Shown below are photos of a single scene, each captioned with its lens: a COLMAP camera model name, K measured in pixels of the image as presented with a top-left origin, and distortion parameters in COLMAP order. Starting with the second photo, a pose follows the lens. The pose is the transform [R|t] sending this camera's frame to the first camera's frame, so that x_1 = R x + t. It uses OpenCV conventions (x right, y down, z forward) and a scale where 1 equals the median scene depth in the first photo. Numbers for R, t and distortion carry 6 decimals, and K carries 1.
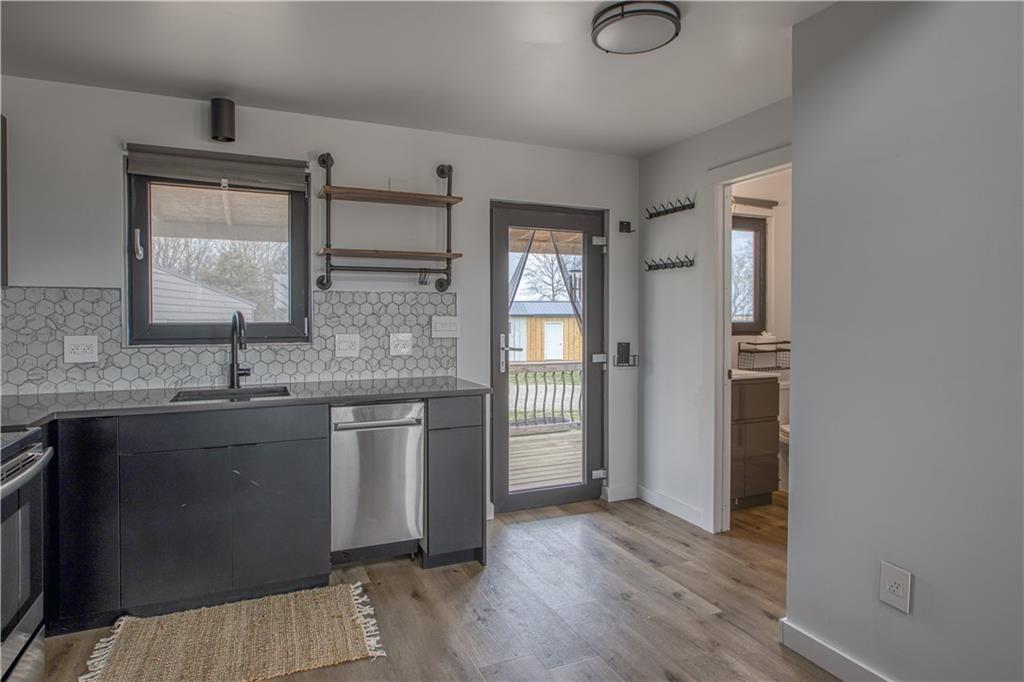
lens RADIAL K [[571.7, 0, 508.5], [0, 571.7, 325.4], [0, 0, 1]] dist [-0.001364, 0.000243]
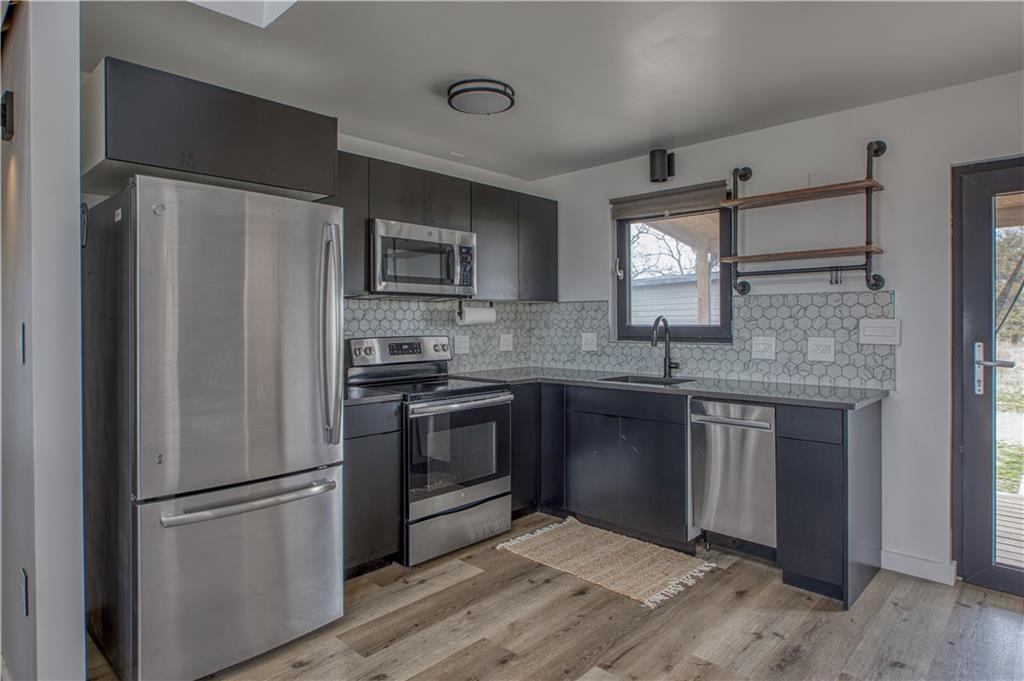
lens RADIAL K [[596.0, 0, 510.2], [0, 596.0, 322.0], [0, 0, 1]] dist [-0.000134, 0.000434]
pose [[0.384134, 0.001318, -0.923276, 0.544001], [-0.009278, 0.999954, -0.002433, -0.004563], [0.923231, 0.009501, 0.384129, 0.170385]]
